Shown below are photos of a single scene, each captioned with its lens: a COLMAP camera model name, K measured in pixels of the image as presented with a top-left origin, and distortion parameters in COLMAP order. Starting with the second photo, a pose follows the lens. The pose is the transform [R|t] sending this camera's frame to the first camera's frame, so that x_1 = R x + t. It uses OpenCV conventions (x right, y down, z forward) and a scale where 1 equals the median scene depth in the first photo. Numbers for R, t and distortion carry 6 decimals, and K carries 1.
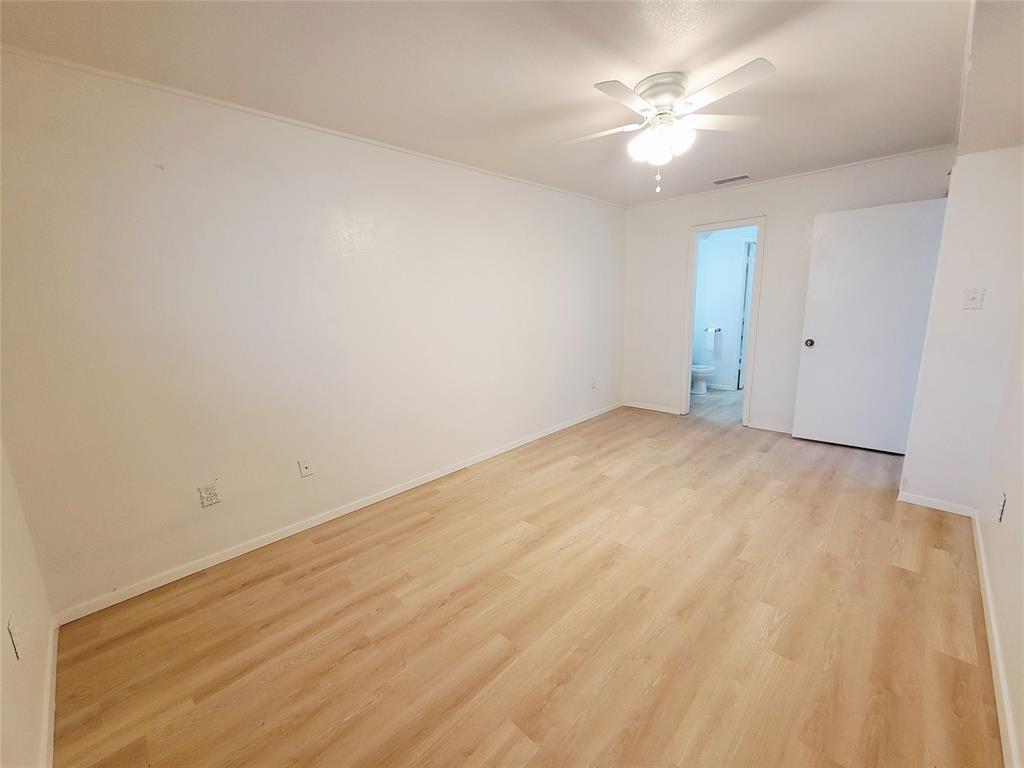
lens RADIAL K [[417.8, 0, 515.6], [0, 417.8, 384.8], [0, 0, 1]] dist [-0.000327, -0.000362]
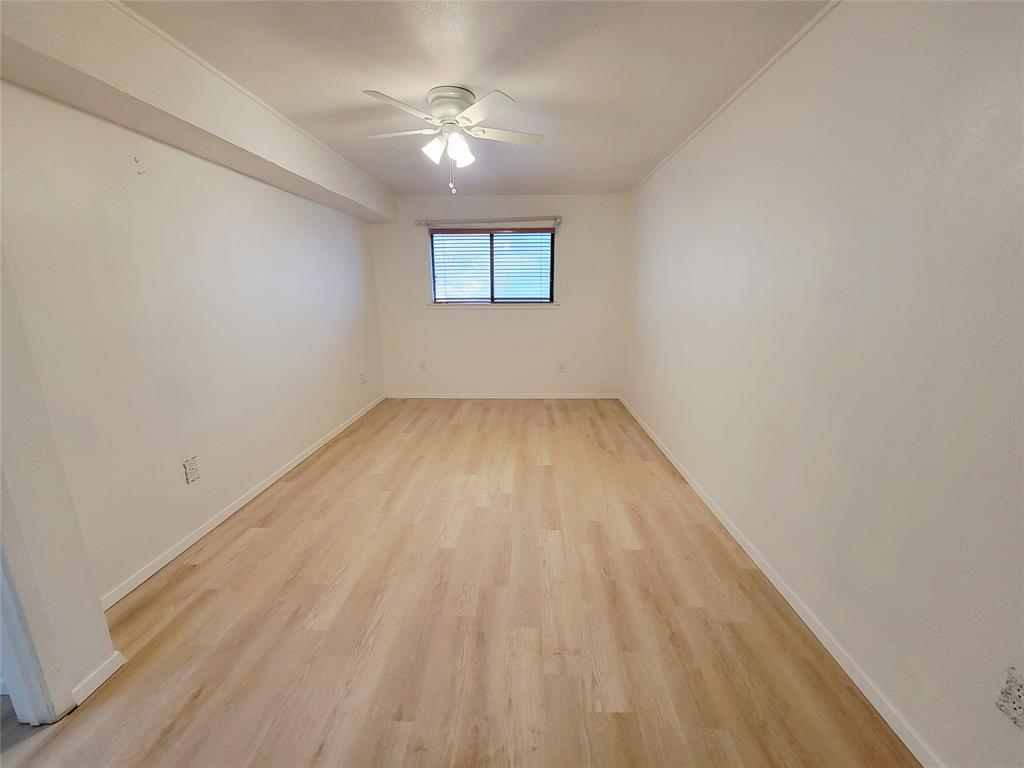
lens RADIAL K [[417.8, 0, 515.6], [0, 417.8, 384.8], [0, 0, 1]] dist [-0.000327, -0.000362]
pose [[-0.738391, 0.187881, -0.647672, 0.869191], [-0.104570, 0.916891, 0.385196, -0.367020], [0.666216, 0.352152, -0.657378, 1.693055]]
